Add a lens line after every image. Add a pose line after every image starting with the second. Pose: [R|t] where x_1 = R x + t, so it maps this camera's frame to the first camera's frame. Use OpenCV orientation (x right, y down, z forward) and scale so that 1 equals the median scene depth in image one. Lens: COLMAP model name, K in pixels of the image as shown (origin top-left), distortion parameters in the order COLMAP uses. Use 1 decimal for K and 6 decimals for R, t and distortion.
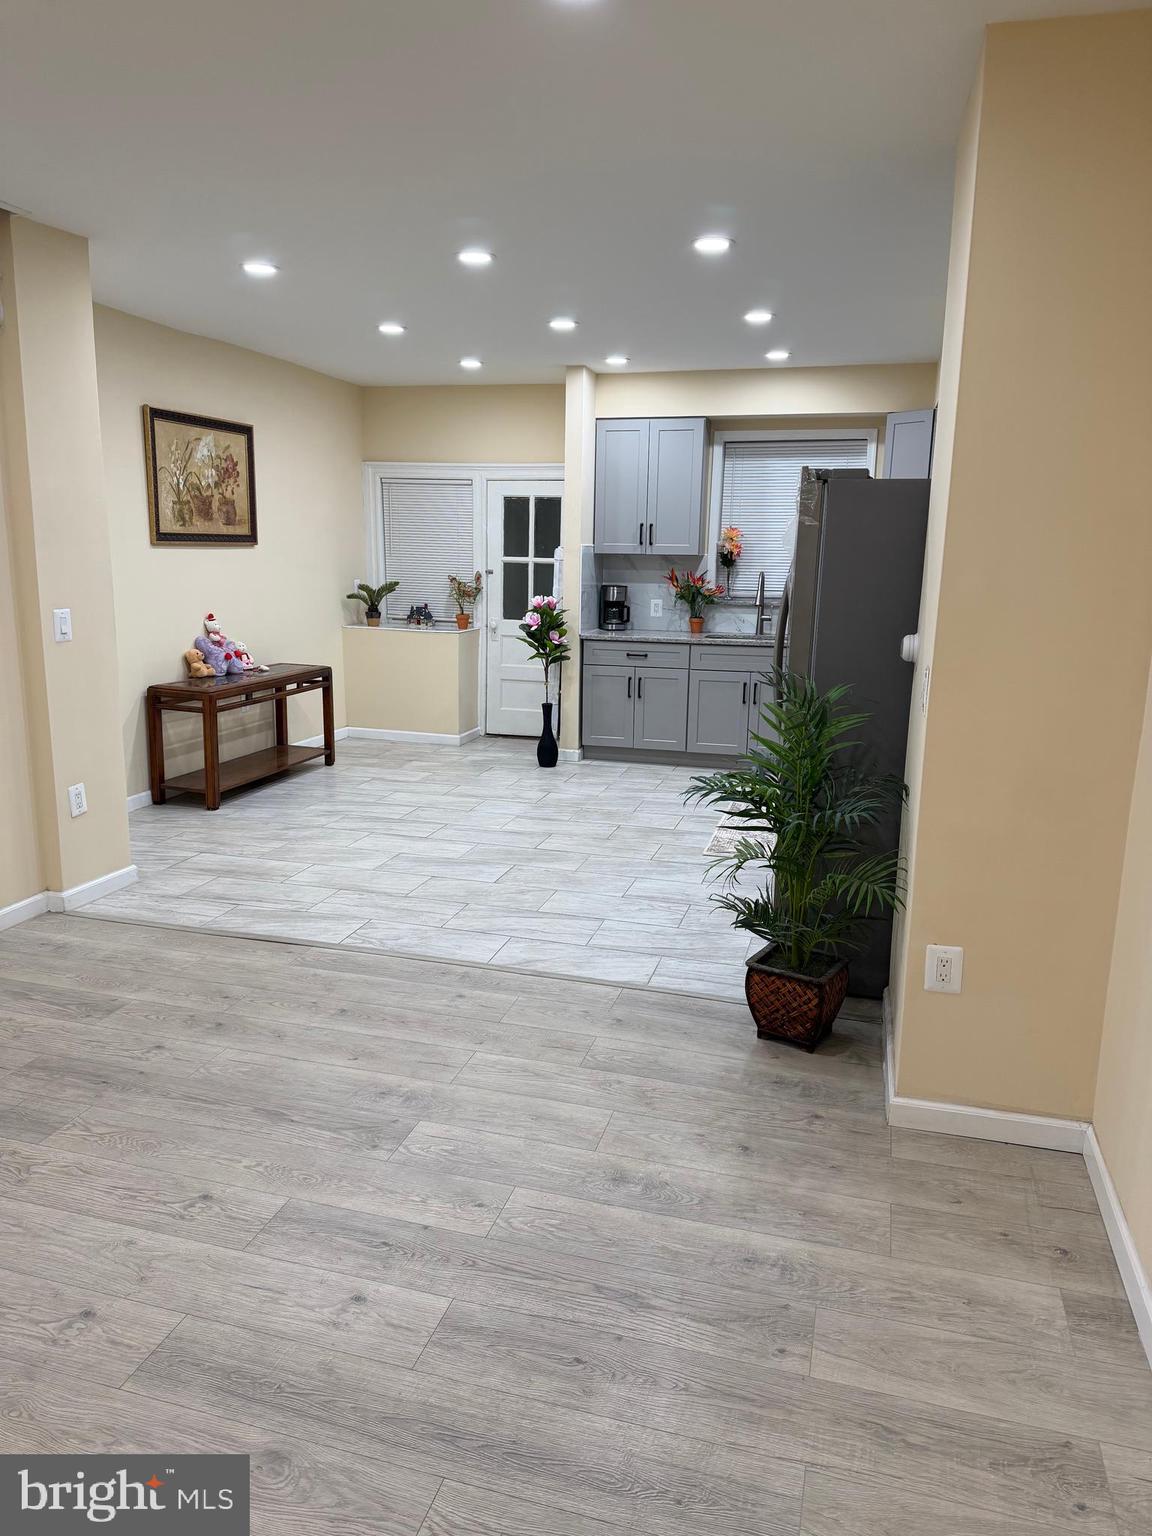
lens RADIAL K [[1066.4, 0, 568.3], [0, 1066.4, 767.5], [0, 0, 1]] dist [0.095357, -0.122708]
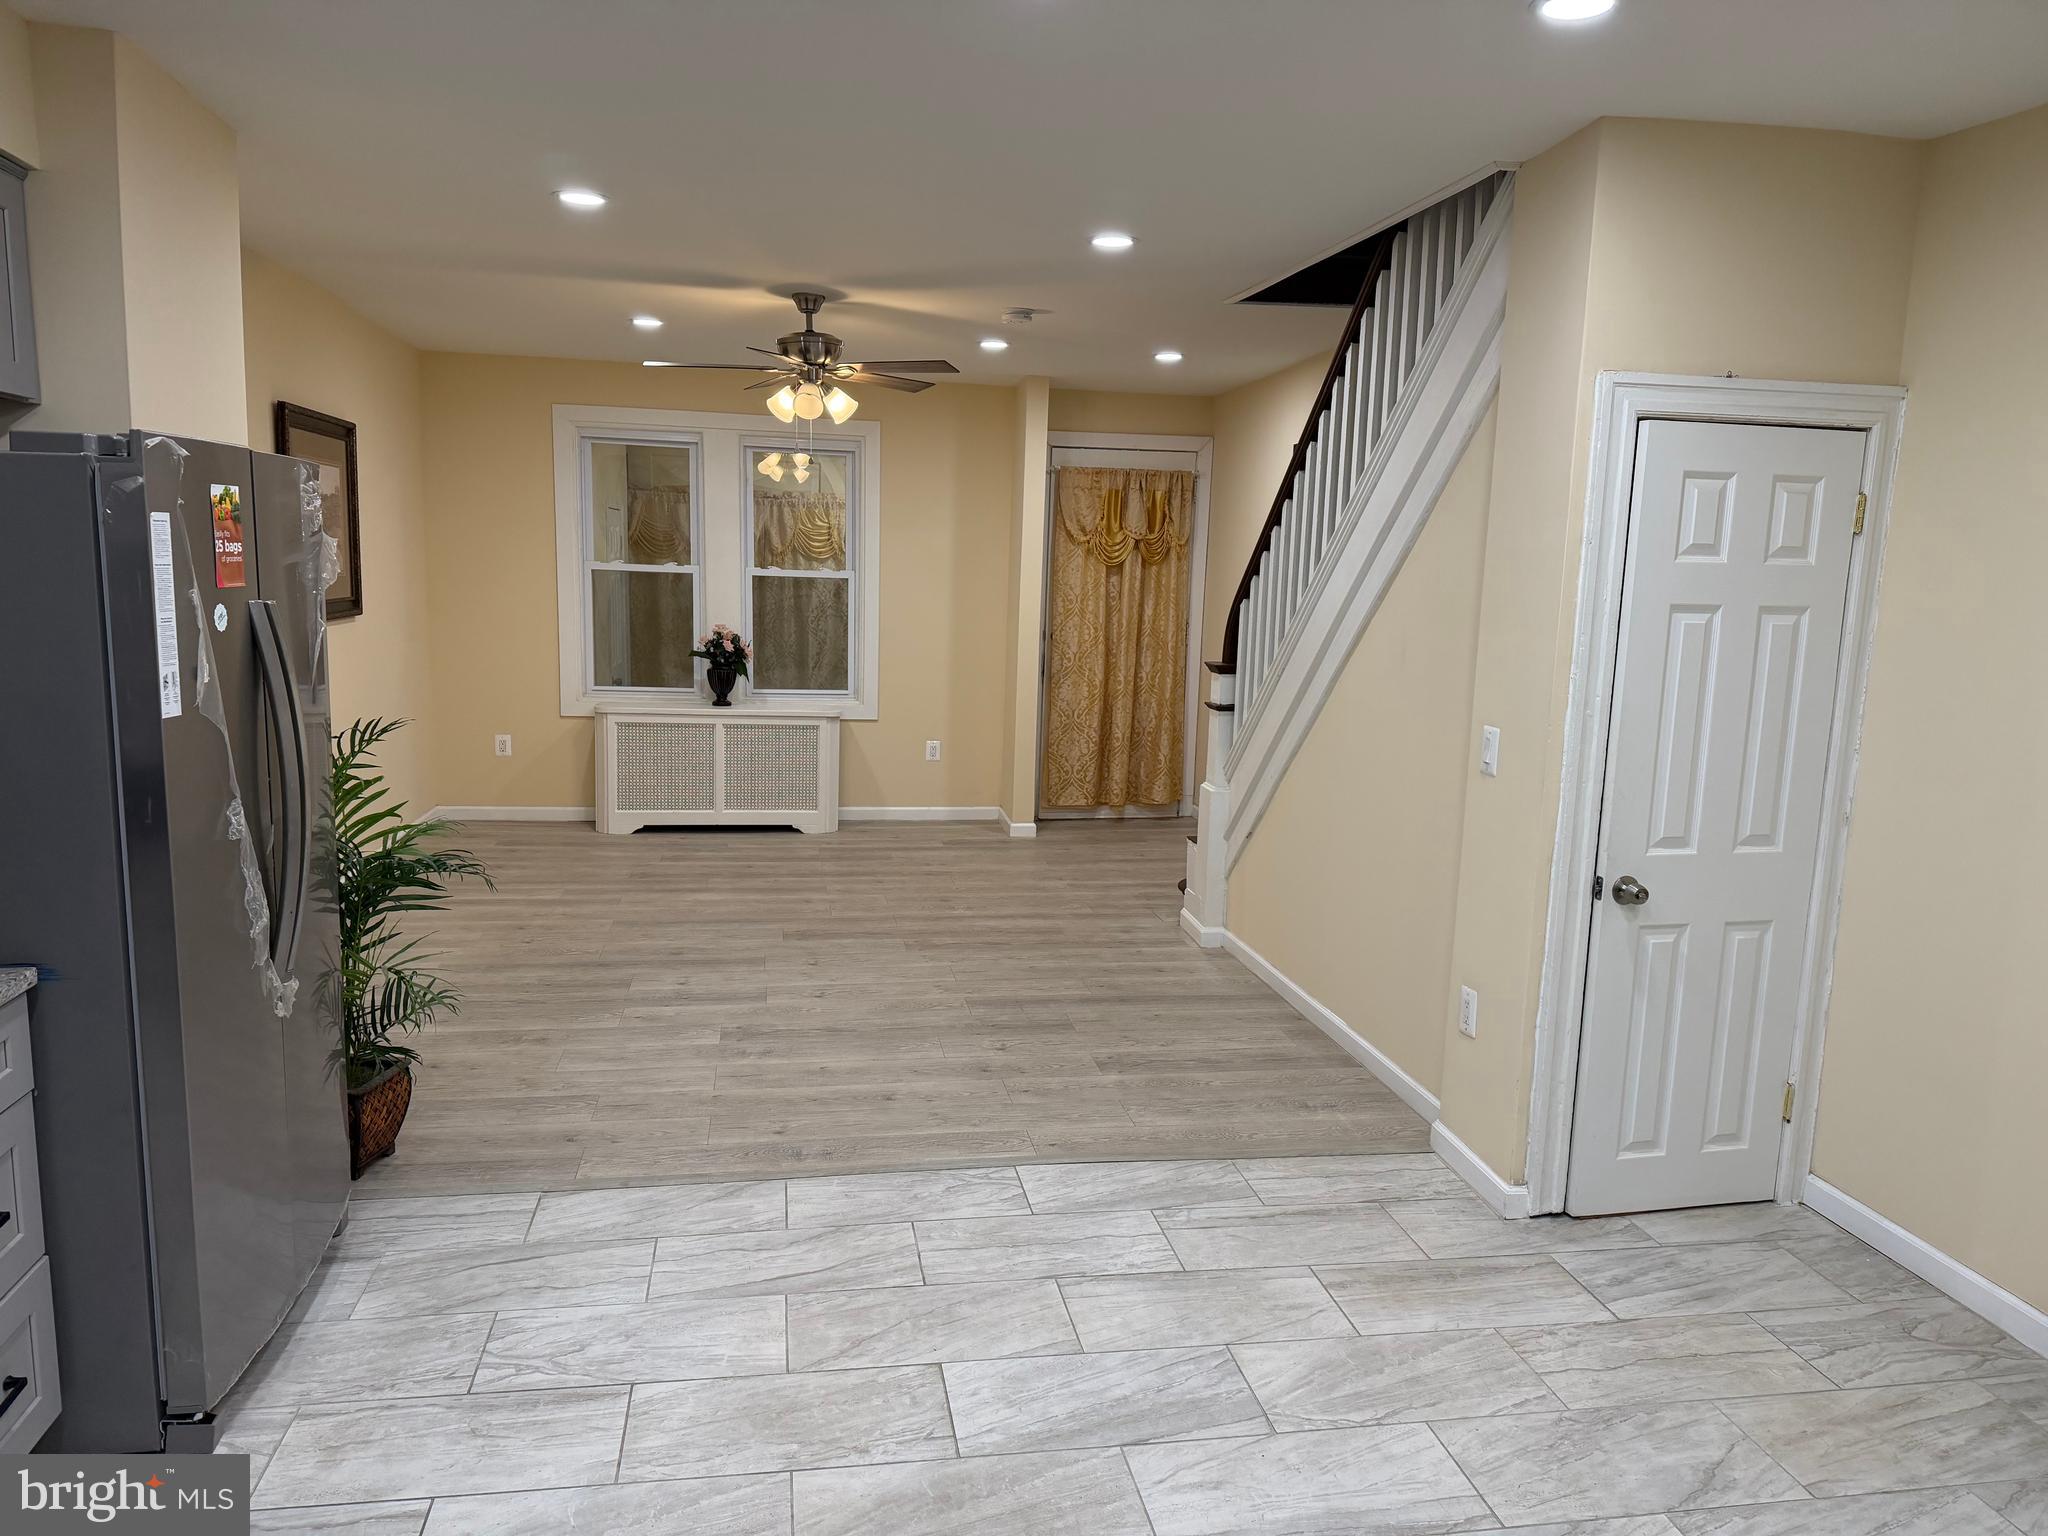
lens RADIAL K [[1413.6, 0, 1014.8], [0, 1413.6, 777.1], [0, 0, 1]] dist [0.169015, -0.293721]
pose [[-0.899212, 0.021303, -0.436995, 0.168798], [-0.136093, 0.935644, 0.325652, -0.339492], [0.415809, 0.352302, -0.838443, 1.518481]]
